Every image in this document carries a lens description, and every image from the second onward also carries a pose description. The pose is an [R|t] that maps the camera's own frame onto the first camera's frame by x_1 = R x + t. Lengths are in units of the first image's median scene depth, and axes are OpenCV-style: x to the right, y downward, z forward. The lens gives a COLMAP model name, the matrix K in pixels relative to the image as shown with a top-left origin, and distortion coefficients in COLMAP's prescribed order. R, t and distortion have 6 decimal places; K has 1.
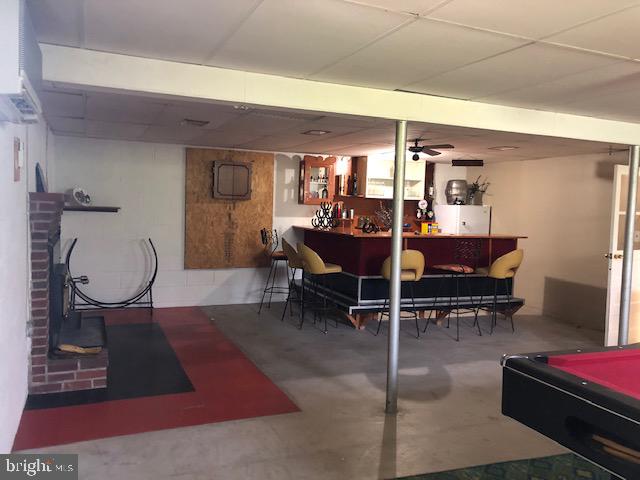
lens RADIAL K [[522.7, 0, 330.8], [0, 522.7, 243.1], [0, 0, 1]] dist [0.145894, 0.003239]
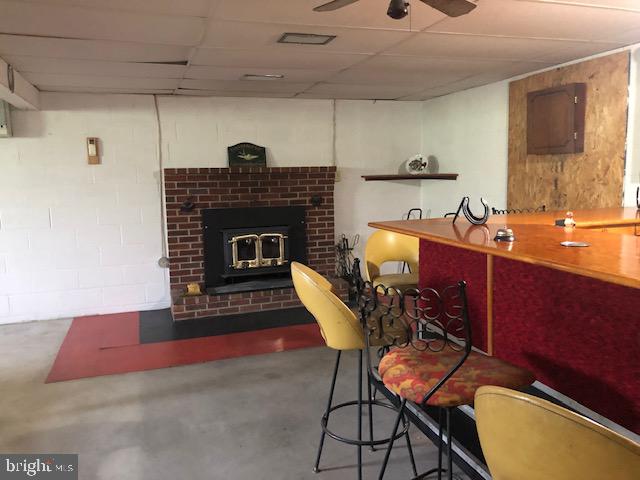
lens RADIAL K [[524.0, 0, 320.0], [0, 524.0, 240.0], [0, 0, 1]] dist [-0.002439, 0.049494]
pose [[-0.113562, 0.104422, -0.988028, 0.409114], [-0.048913, 0.992668, 0.110534, -0.039505], [0.992326, 0.060880, -0.107622, 0.789176]]
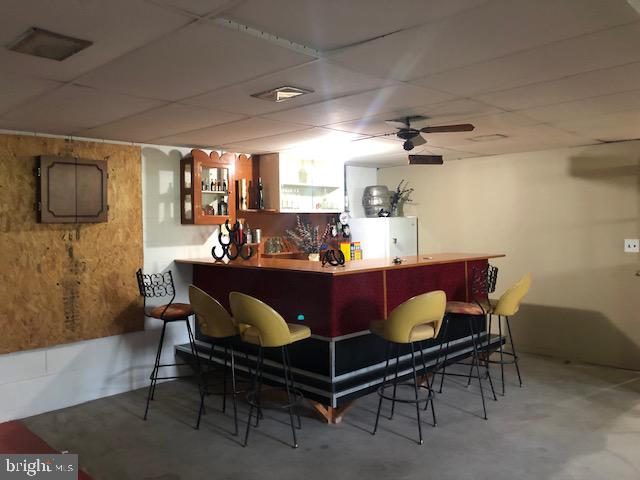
lens RADIAL K [[524.0, 0, 320.0], [0, 524.0, 240.0], [0, 0, 1]] dist [-0.002439, 0.049494]
pose [[0.928766, -0.056607, 0.366318, -0.145156], [0.070403, 0.997220, -0.024402, -0.030310], [-0.363918, 0.048453, 0.930170, 0.354337]]
